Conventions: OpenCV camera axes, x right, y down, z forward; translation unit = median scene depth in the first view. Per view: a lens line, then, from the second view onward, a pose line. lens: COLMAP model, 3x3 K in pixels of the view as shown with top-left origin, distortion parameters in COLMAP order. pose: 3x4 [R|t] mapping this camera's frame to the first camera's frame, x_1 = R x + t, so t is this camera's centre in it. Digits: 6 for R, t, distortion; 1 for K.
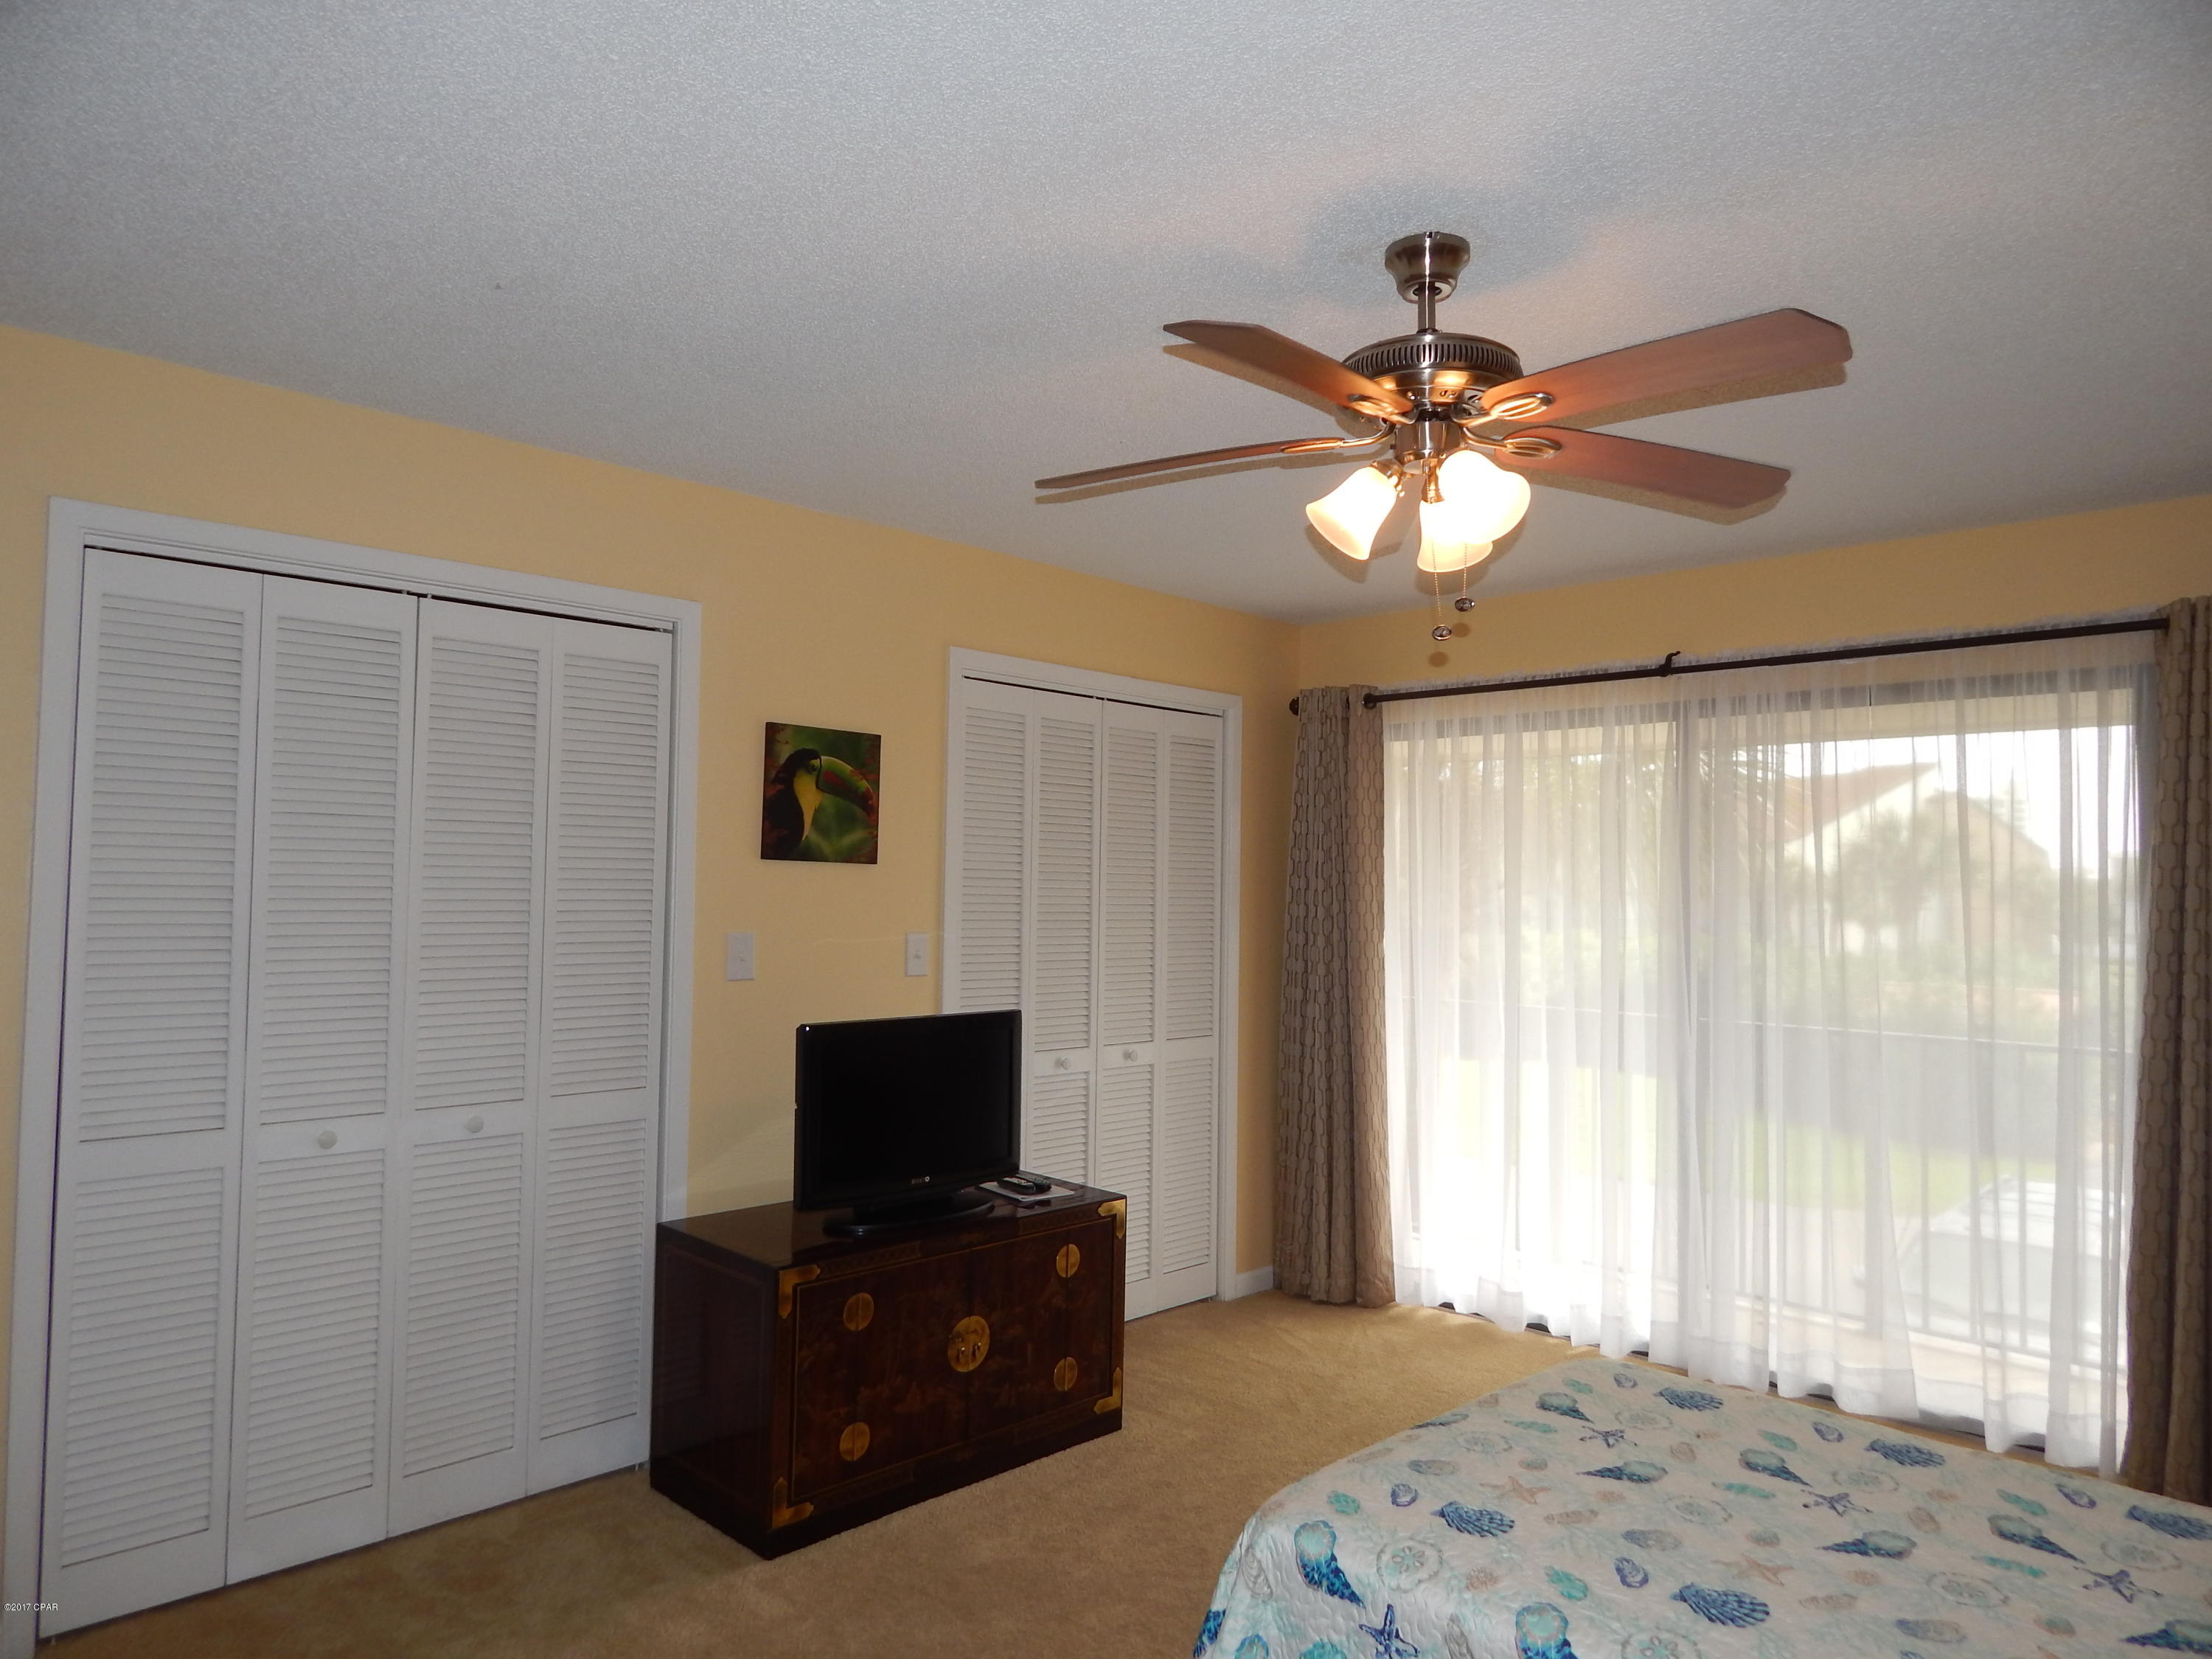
lens RADIAL K [[1447.4, 0, 1110.1], [0, 1447.4, 821.8], [0, 0, 1]] dist [-0.002944, -0.005948]
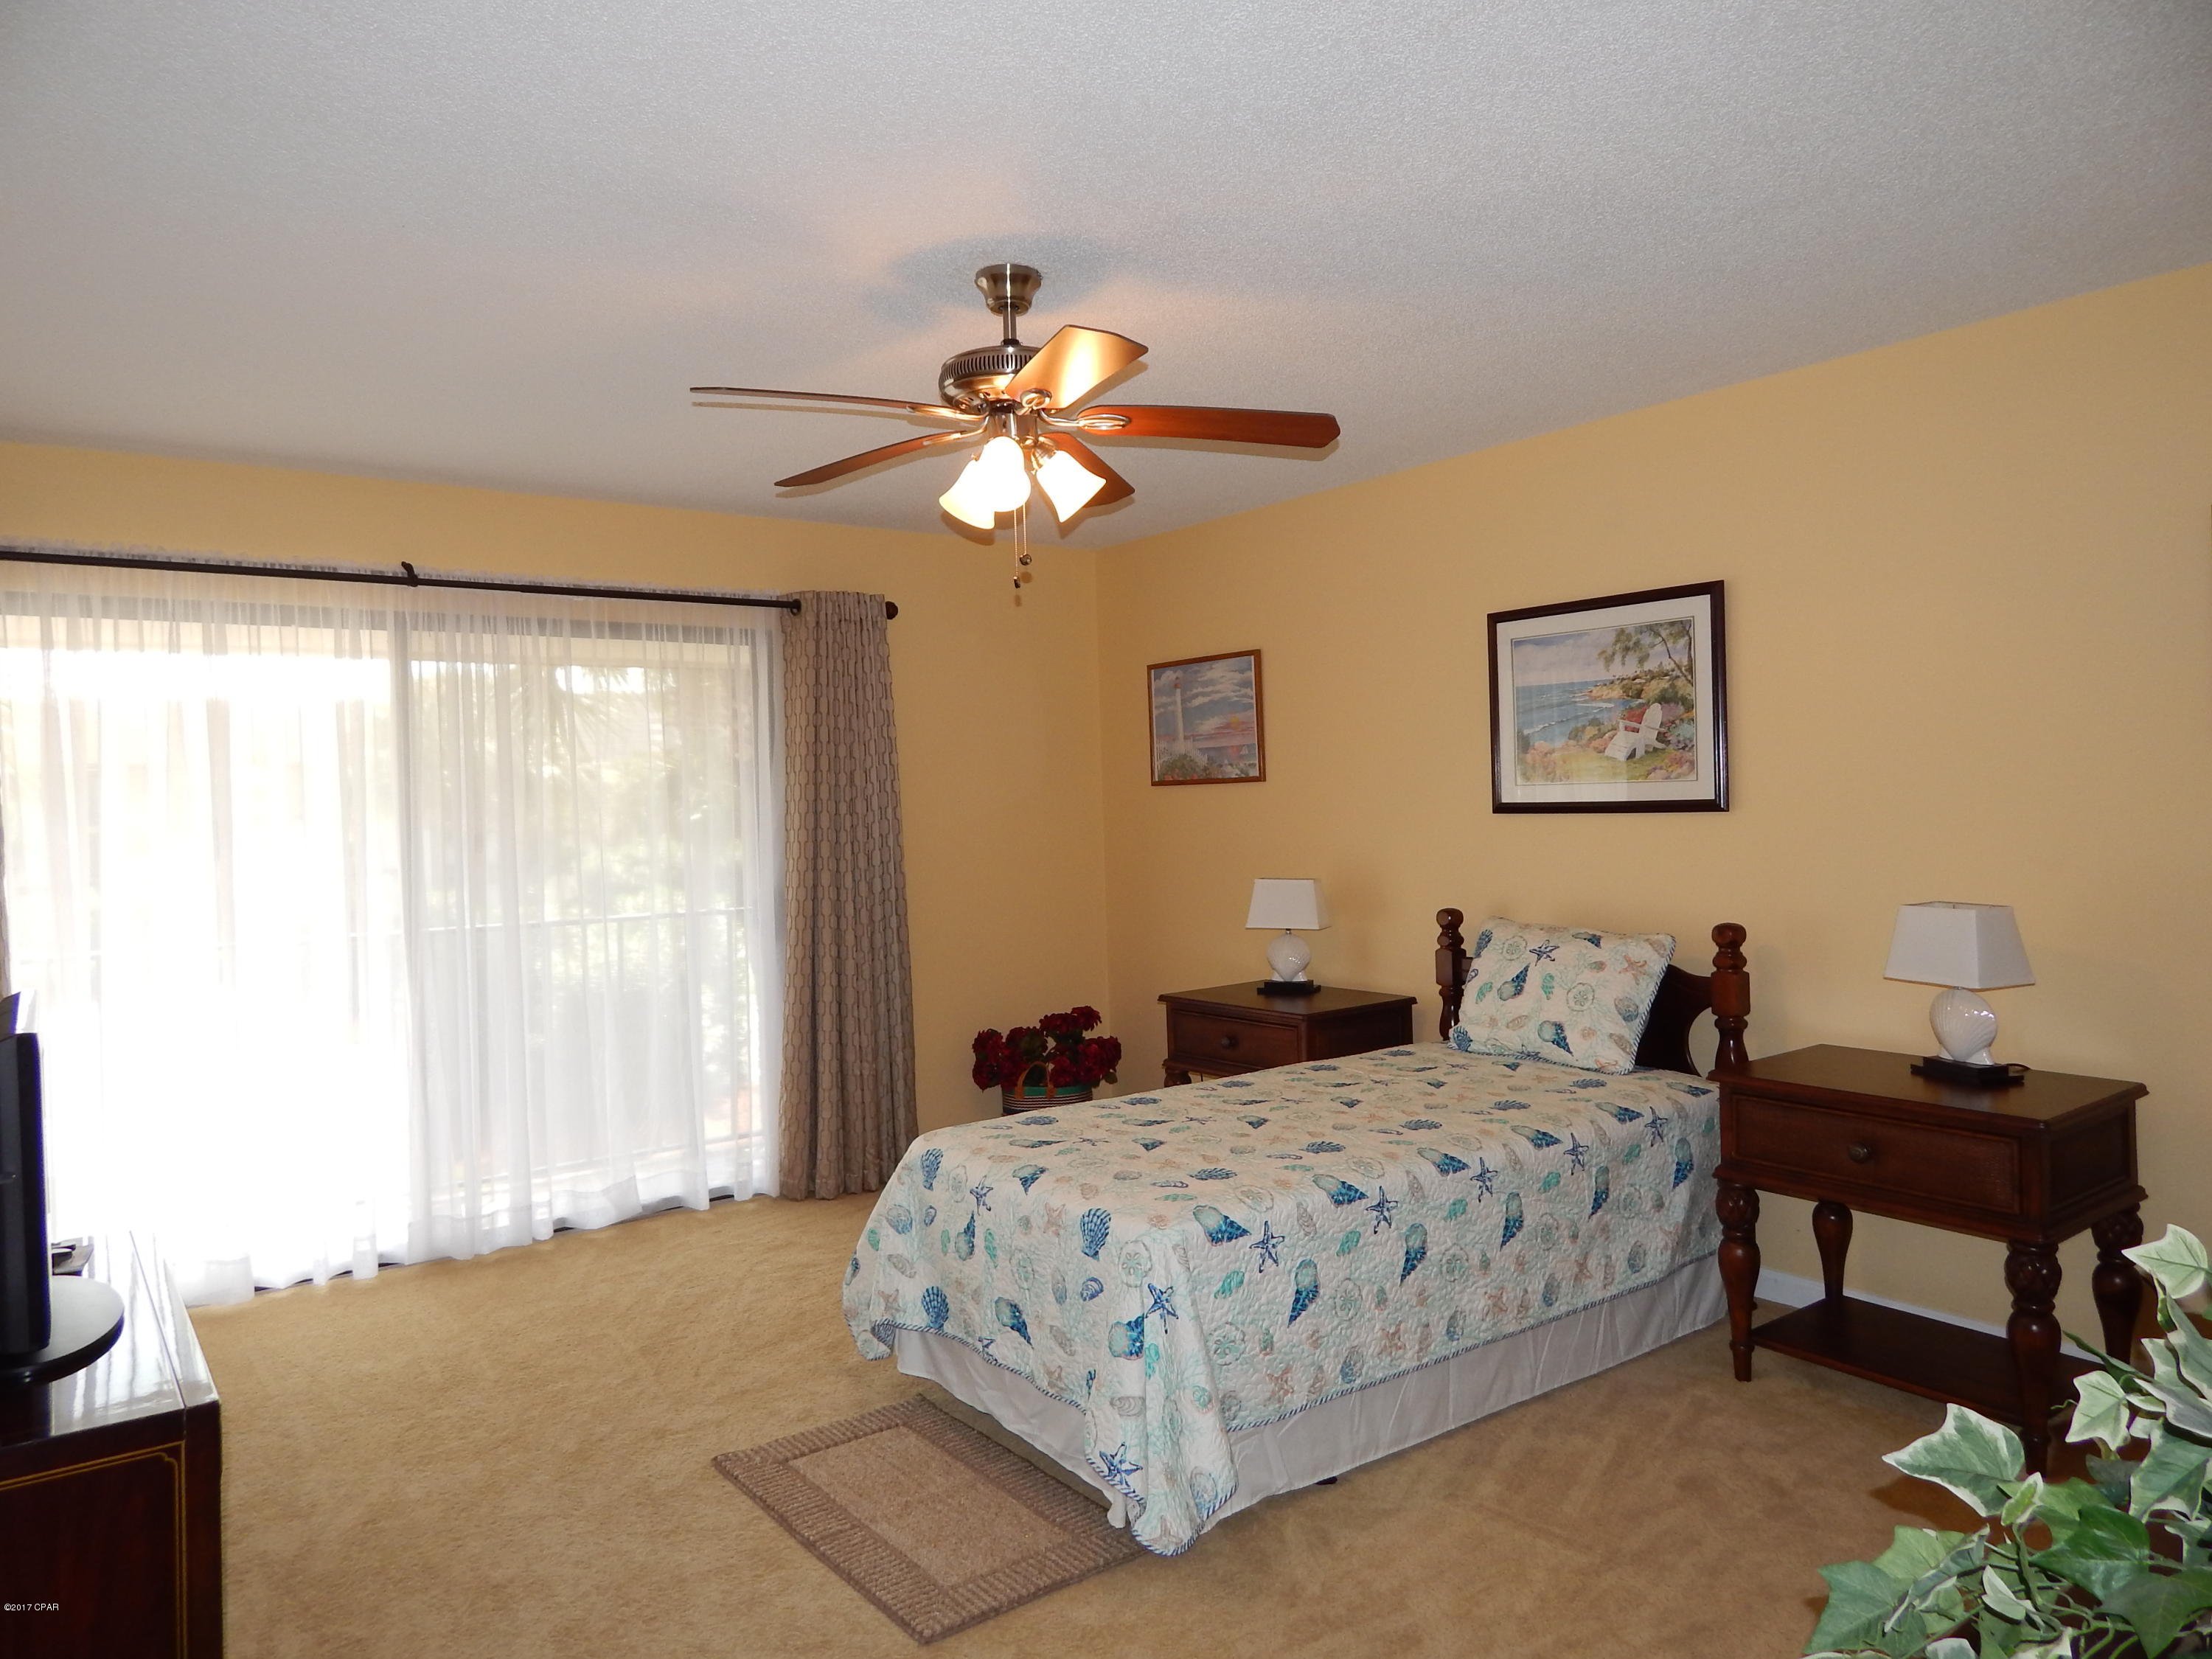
lens RADIAL K [[1447.4, 0, 1110.1], [0, 1447.4, 821.8], [0, 0, 1]] dist [-0.002944, -0.005948]
pose [[0.147438, -0.033950, 0.988488, -0.569670], [-0.015663, 0.999205, 0.036655, 0.019429], [-0.988947, -0.020887, 0.146789, 0.387639]]
